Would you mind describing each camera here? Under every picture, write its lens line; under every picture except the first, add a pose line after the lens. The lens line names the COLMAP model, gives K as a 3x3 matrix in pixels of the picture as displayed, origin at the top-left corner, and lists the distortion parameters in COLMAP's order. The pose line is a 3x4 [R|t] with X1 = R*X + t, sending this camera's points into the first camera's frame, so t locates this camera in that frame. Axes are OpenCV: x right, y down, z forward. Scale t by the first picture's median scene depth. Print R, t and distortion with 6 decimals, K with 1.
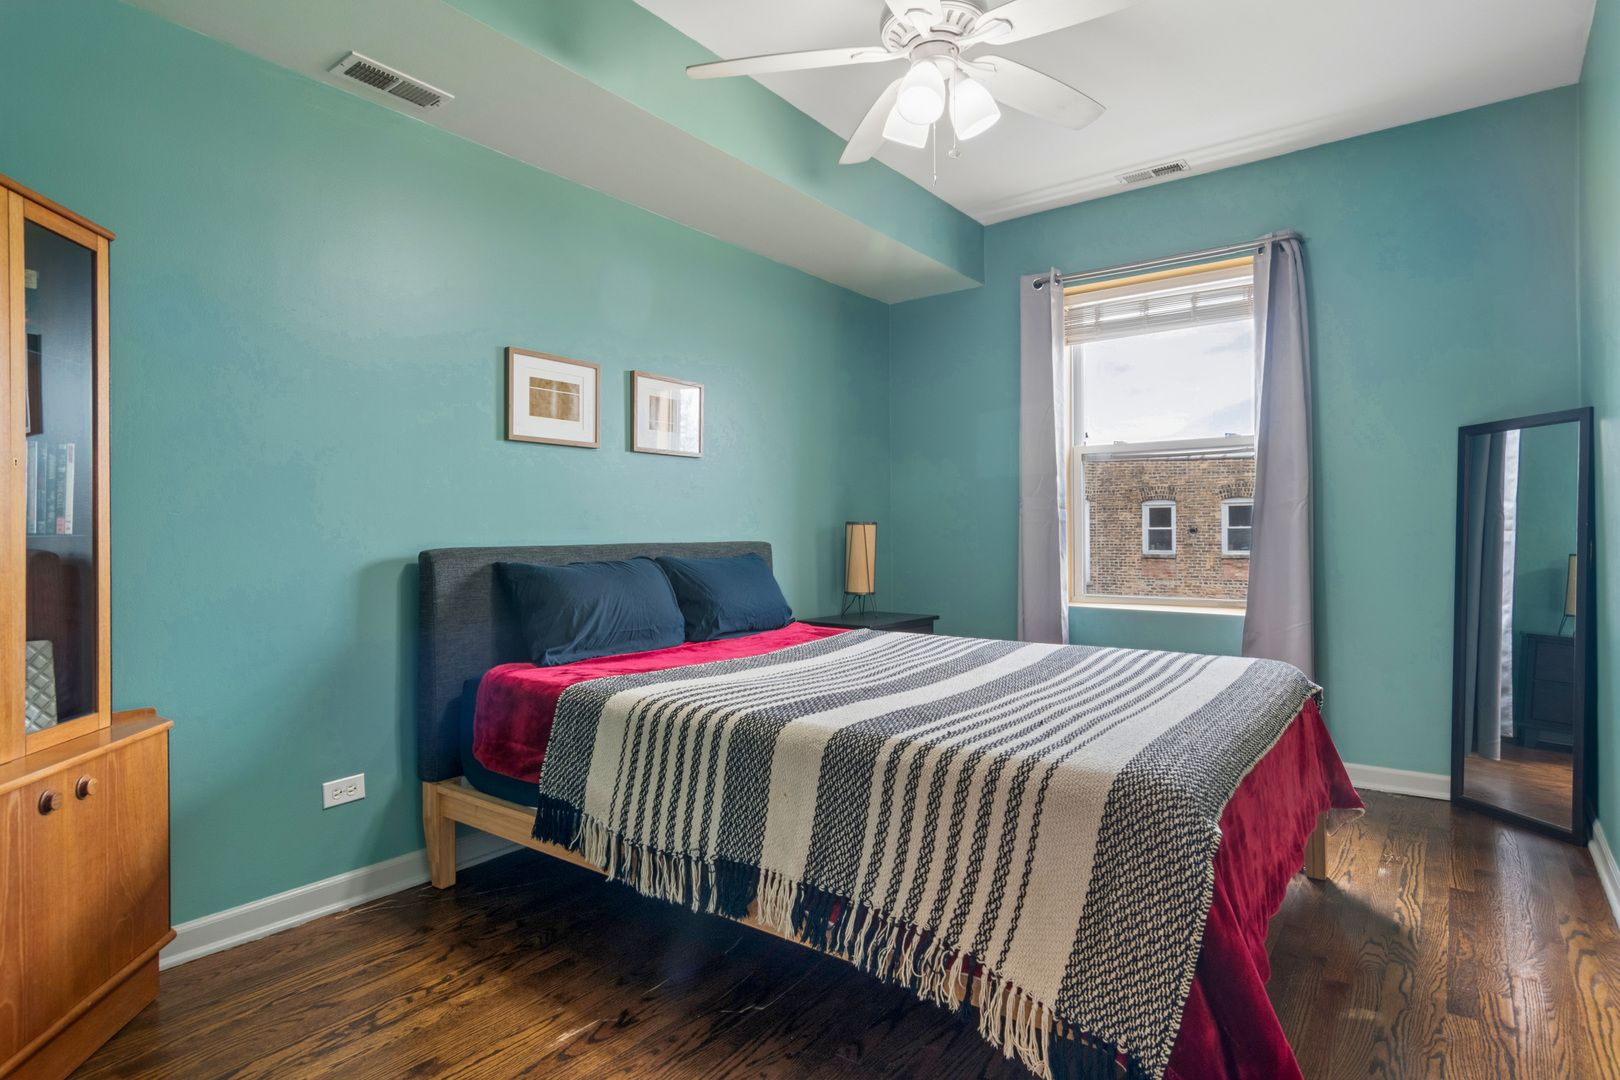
lens RADIAL K [[874.3, 0, 808.8], [0, 874.3, 539.8], [0, 0, 1]] dist [0.003238, 0.002256]
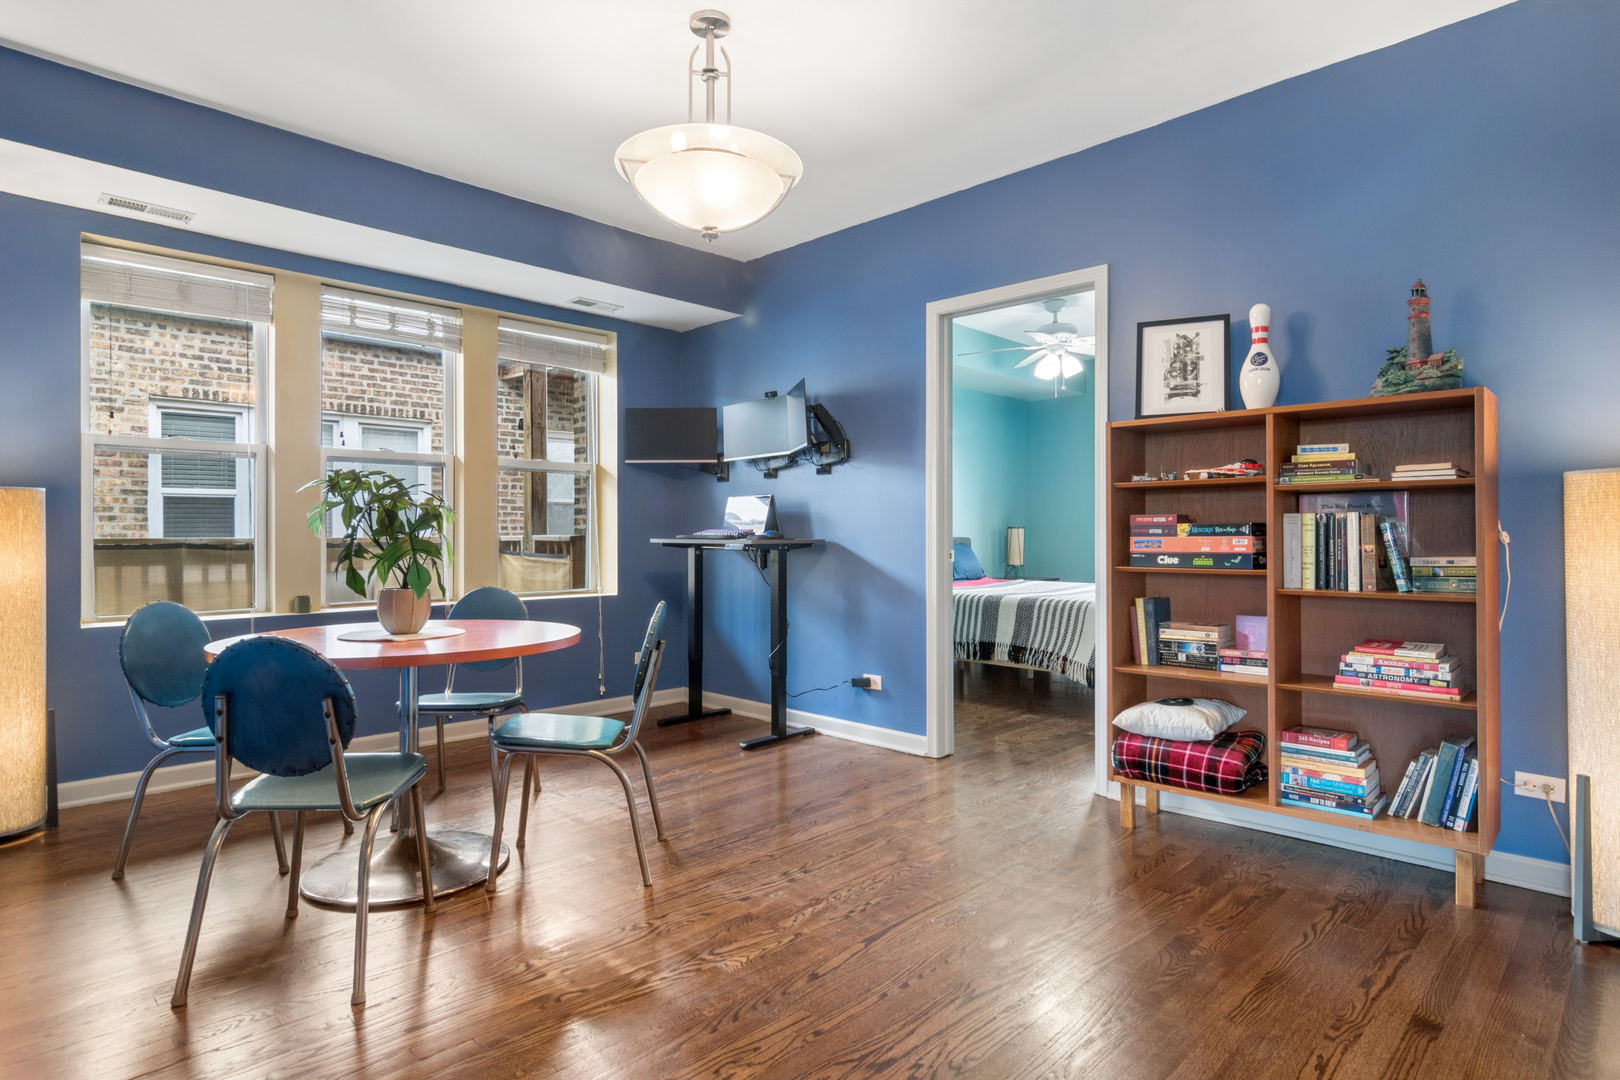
lens RADIAL K [[874.3, 0, 808.3], [0, 874.3, 537.8], [0, 0, 1]] dist [0.003238, 0.002256]
pose [[0.990312, 0.004070, -0.138802, -0.287213], [-0.004255, 0.999990, -0.001033, 0.013955], [0.138797, 0.001613, 0.990320, -2.167070]]
